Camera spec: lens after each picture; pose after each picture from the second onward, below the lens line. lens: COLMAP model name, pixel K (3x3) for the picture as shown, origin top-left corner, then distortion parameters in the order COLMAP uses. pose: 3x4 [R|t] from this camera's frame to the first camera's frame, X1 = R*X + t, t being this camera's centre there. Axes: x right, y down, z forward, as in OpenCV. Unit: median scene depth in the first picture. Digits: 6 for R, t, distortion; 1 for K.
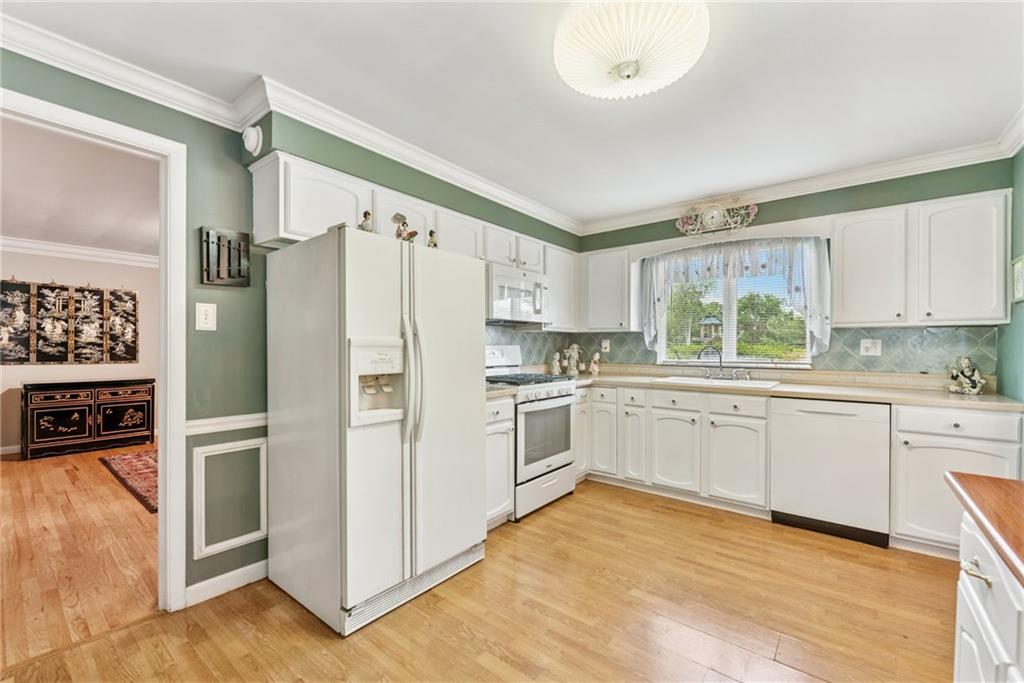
lens RADIAL K [[422.5, 0, 518.2], [0, 422.5, 347.3], [0, 0, 1]] dist [-0.006077, -0.001086]
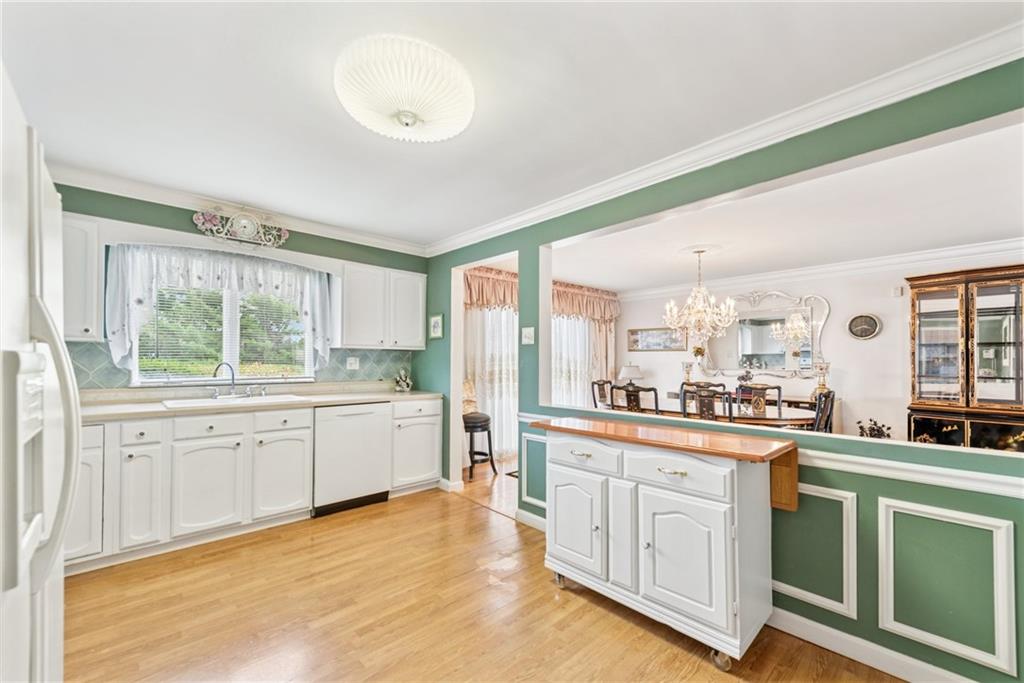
lens RADIAL K [[405.9, 0, 518.0], [0, 405.9, 358.0], [0, 0, 1]] dist [0.017233, -0.003948]
pose [[0.150302, 0.007243, 0.988614, -0.311921], [0.000301, 0.999973, -0.007372, -0.006202], [-0.988640, 0.001405, 0.150296, 0.224306]]
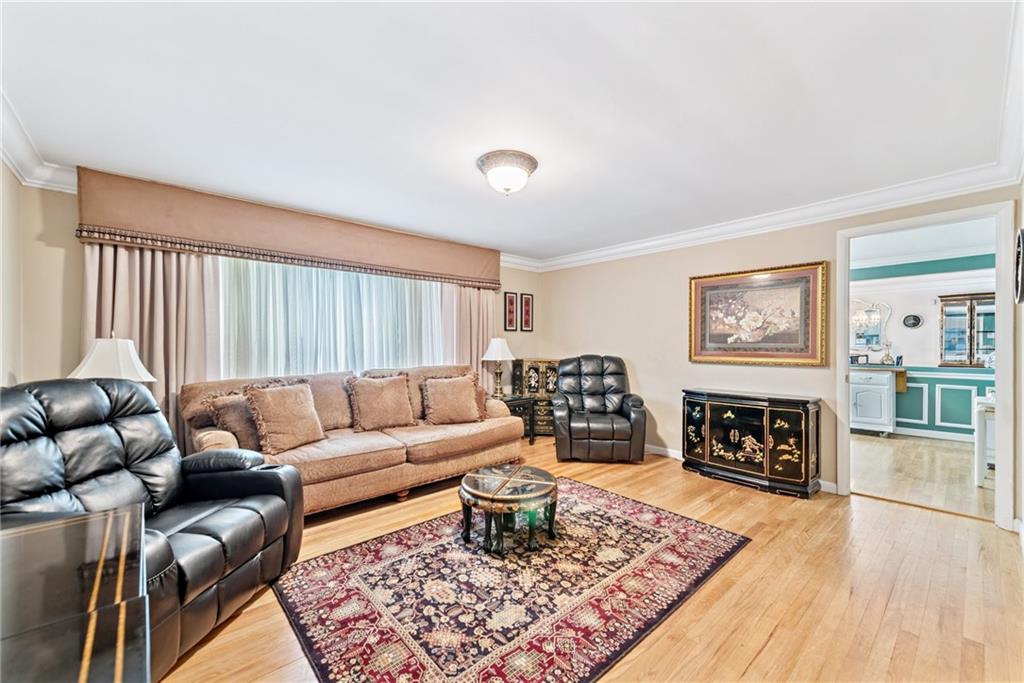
lens RADIAL K [[405.9, 0, 509.6], [0, 405.9, 347.1], [0, 0, 1]] dist [0.017233, -0.003948]
pose [[0.176714, -0.011564, 0.984194, -1.445897], [0.006441, 0.999923, 0.010592, -0.008688], [-0.984241, 0.004468, 0.176775, 1.085626]]
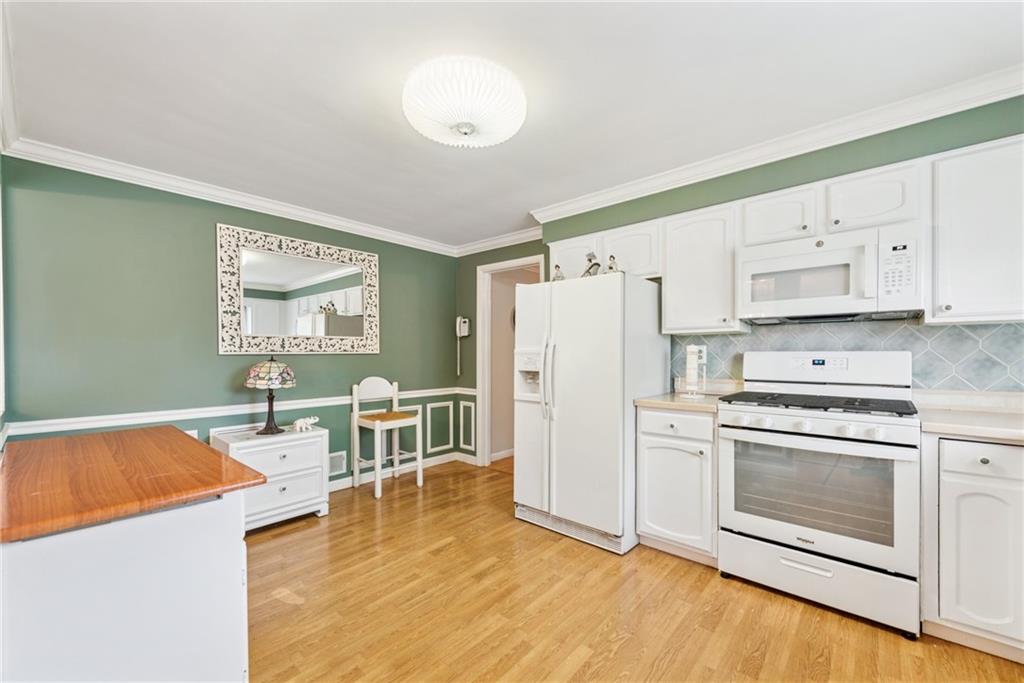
lens RADIAL K [[405.9, 0, 511.9], [0, 405.9, 348.3], [0, 0, 1]] dist [0.017233, -0.003948]
pose [[-0.052265, -0.011533, -0.998567, 0.602723], [0.000957, 0.999932, -0.011599, -0.002514], [0.998633, -0.001562, -0.052250, 0.494427]]
